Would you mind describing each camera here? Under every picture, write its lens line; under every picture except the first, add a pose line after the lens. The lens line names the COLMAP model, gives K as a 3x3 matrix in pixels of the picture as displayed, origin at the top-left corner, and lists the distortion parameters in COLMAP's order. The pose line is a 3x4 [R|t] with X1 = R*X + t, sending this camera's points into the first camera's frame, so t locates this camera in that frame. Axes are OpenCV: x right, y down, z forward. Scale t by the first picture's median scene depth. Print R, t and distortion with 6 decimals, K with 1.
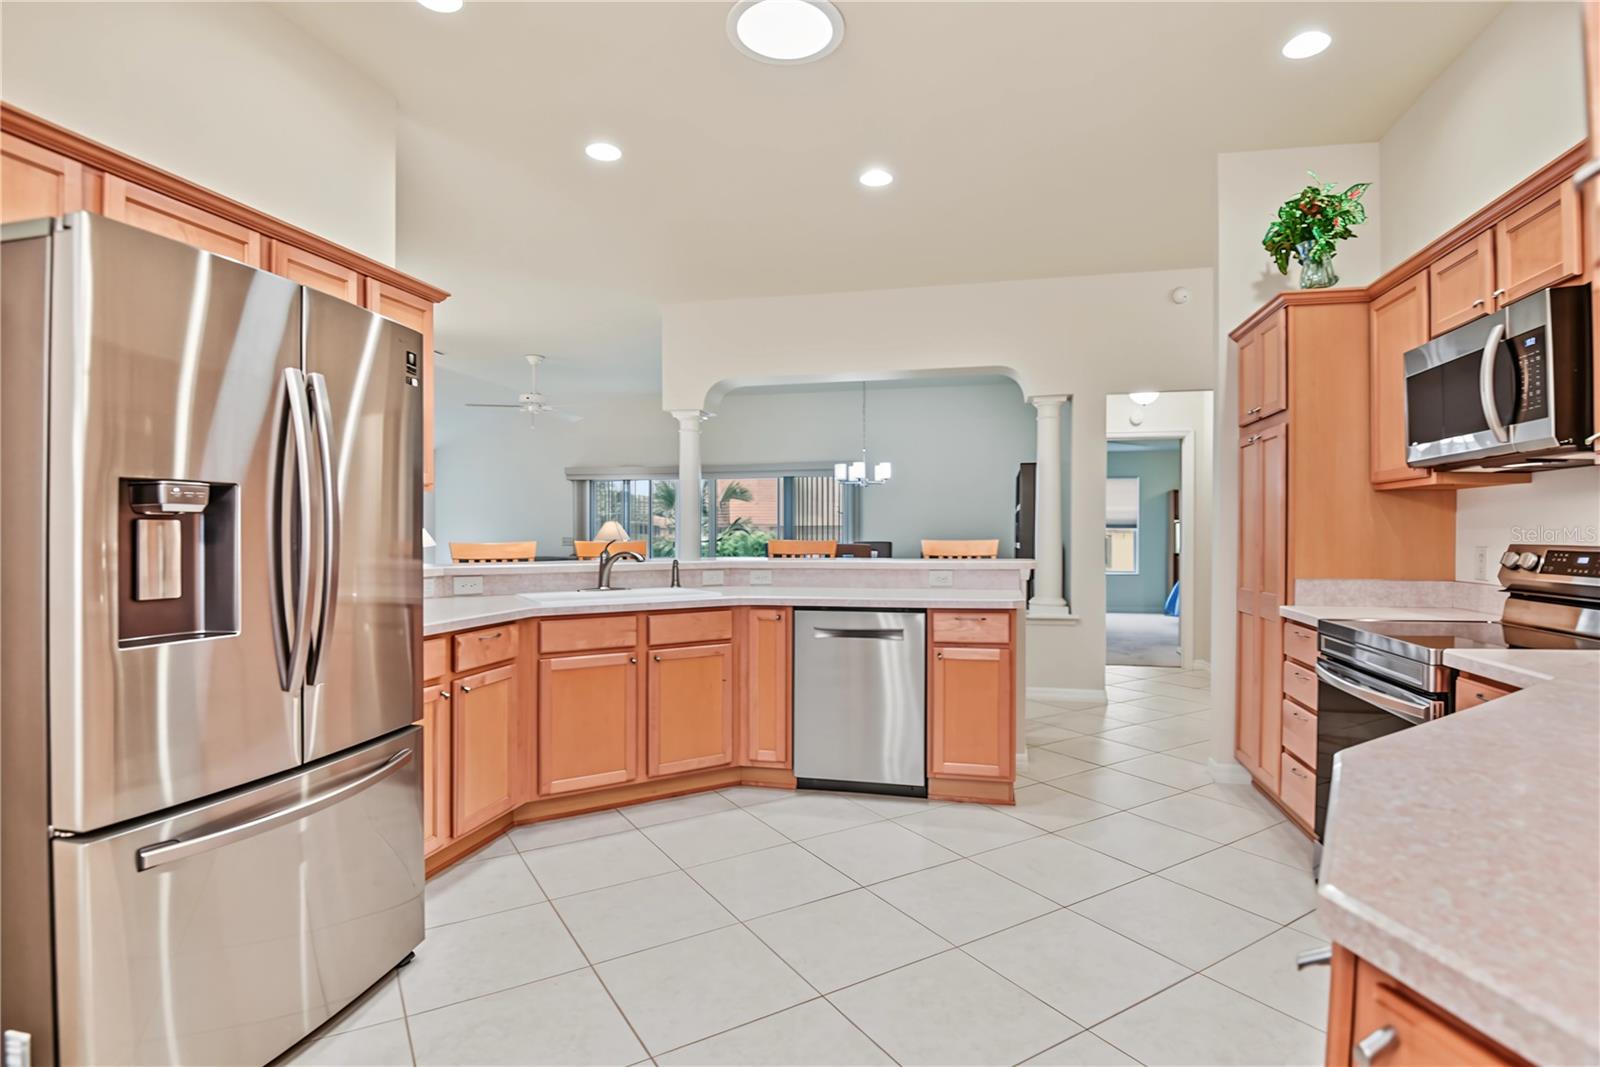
lens RADIAL K [[761.7, 0, 795.0], [0, 761.7, 529.2], [0, 0, 1]] dist [-0.000338, -0.021625]
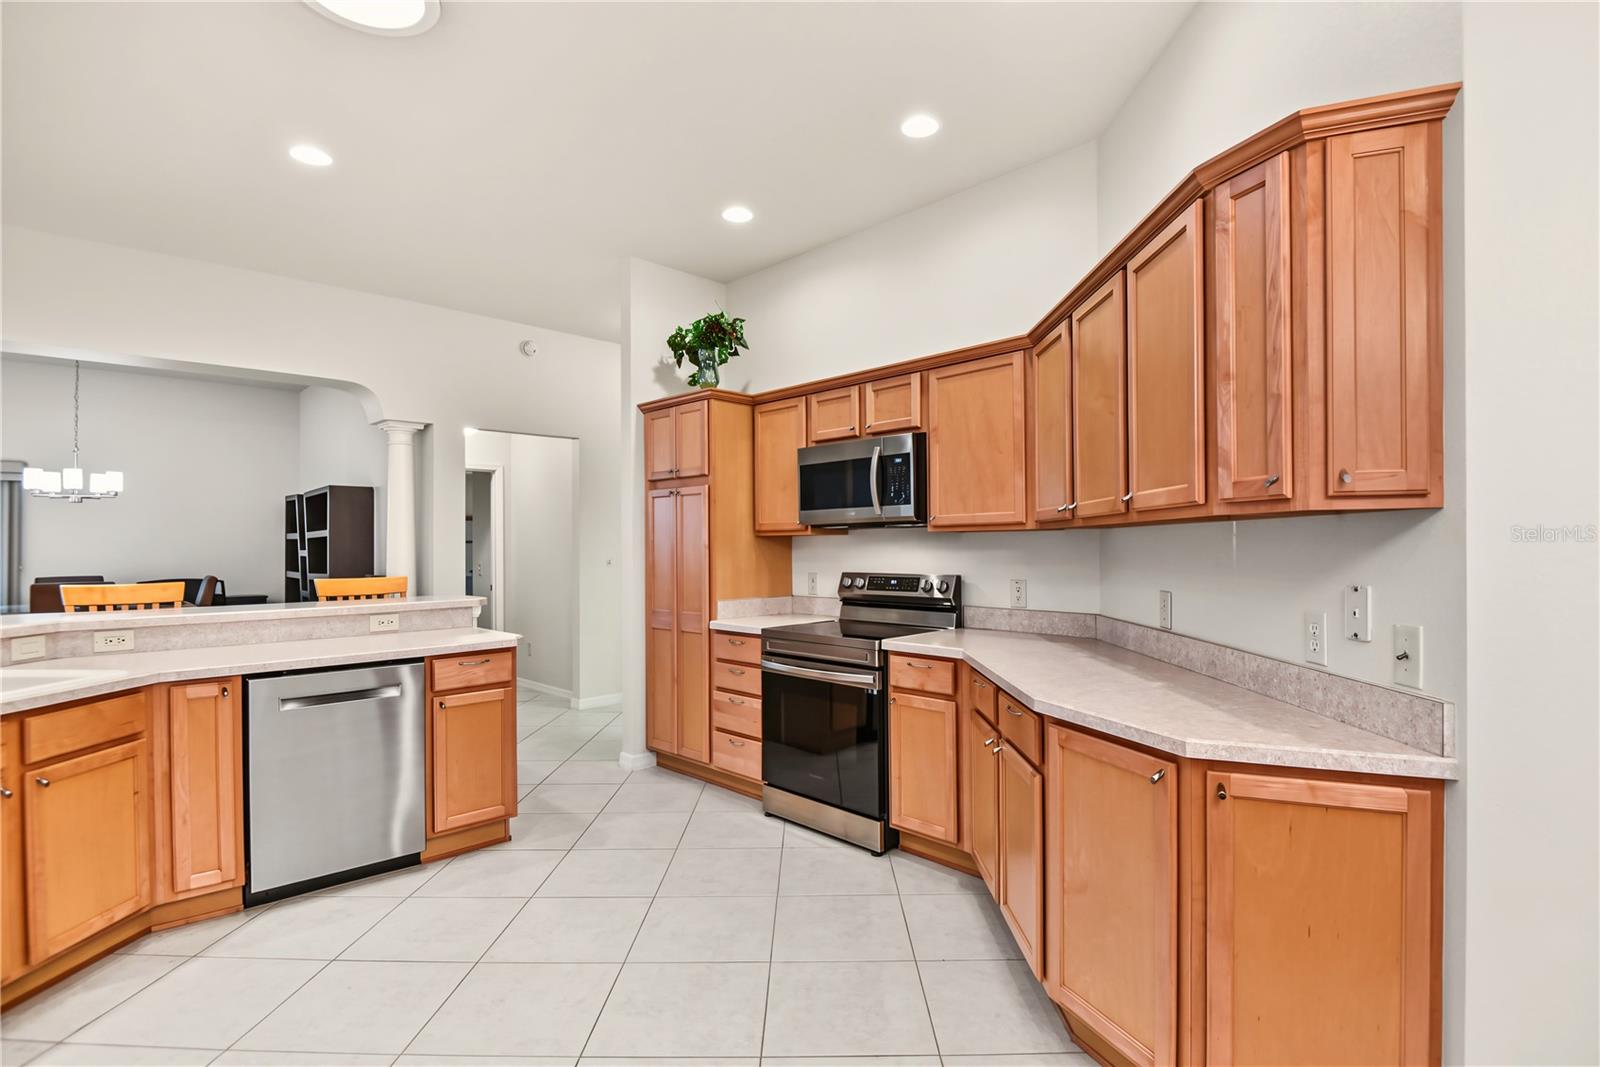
lens RADIAL K [[761.7, 0, 795.0], [0, 761.7, 529.2], [0, 0, 1]] dist [-0.000338, -0.021625]
pose [[0.555382, 0.014426, 0.831470, -0.357398], [0.007225, 0.999728, -0.022171, -0.027751], [-0.831564, 0.018320, 0.555127, 0.113367]]
